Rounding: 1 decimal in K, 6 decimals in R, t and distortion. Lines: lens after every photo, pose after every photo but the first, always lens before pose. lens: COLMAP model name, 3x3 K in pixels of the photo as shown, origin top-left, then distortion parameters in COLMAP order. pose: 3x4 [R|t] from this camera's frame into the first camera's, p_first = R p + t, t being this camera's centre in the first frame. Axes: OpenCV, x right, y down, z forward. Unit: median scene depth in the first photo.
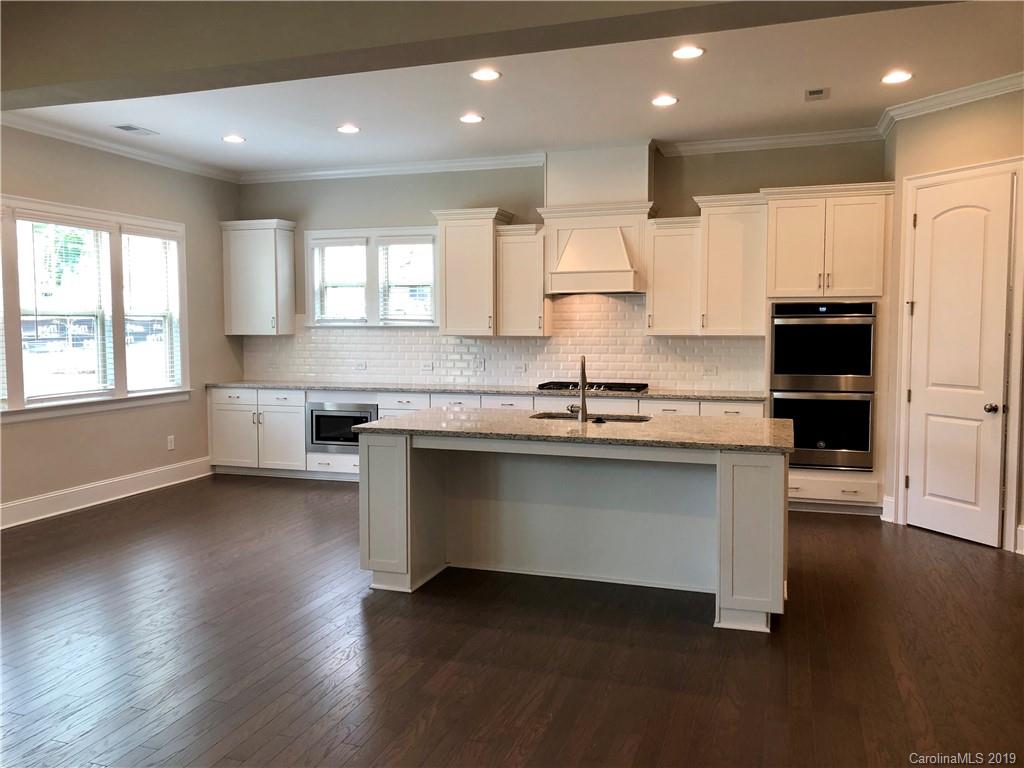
lens RADIAL K [[835.5, 0, 512.0], [0, 835.5, 384.0], [0, 0, 1]] dist [0.083748, -0.137370]
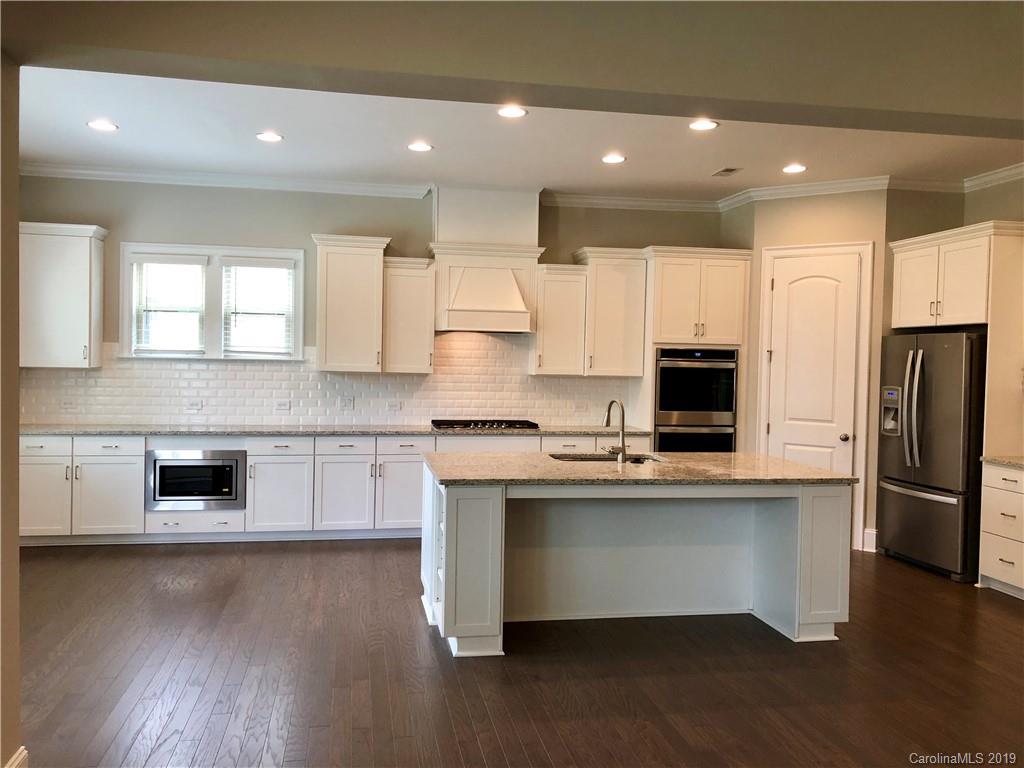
lens RADIAL K [[835.5, 0, 512.0], [0, 835.5, 384.0], [0, 0, 1]] dist [0.083748, -0.137370]
pose [[0.872048, 0.002831, 0.489413, -0.361658], [0.012994, 0.999497, -0.028935, -0.015948], [-0.489249, 0.031593, 0.871572, 0.108102]]
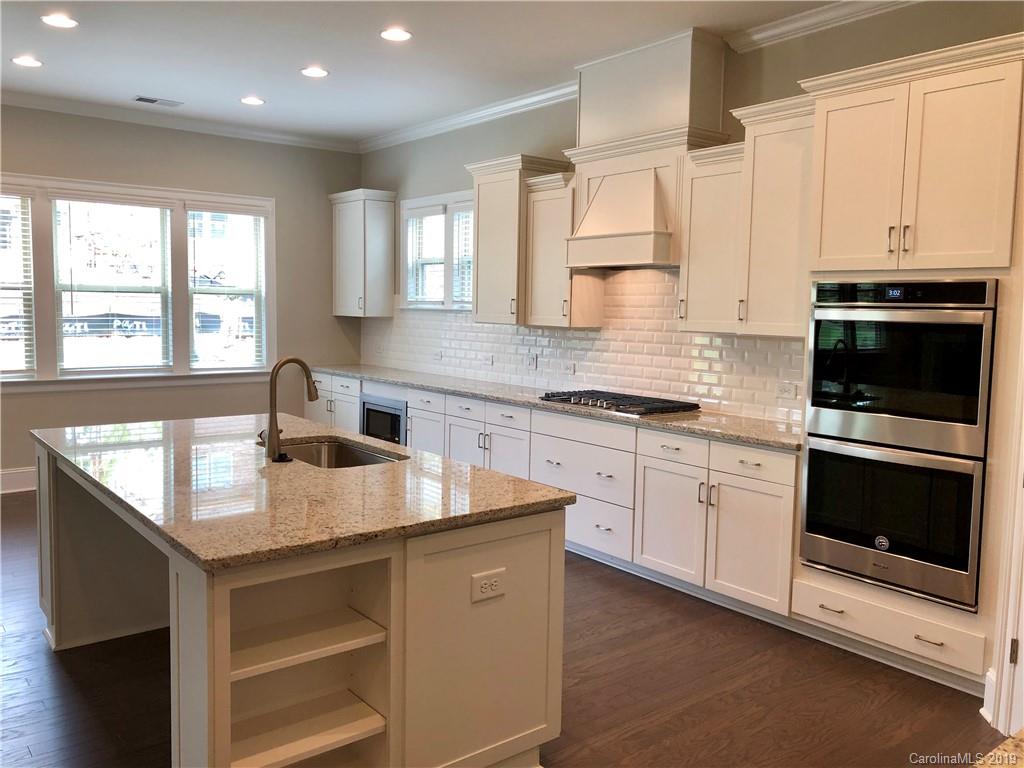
lens RADIAL K [[835.5, 0, 512.0], [0, 835.5, 384.0], [0, 0, 1]] dist [0.083748, -0.137370]
pose [[0.836520, 0.069658, -0.543490, 0.398928], [-0.059449, 0.997569, 0.036355, -0.031656], [0.544701, 0.001899, 0.838628, 0.364064]]
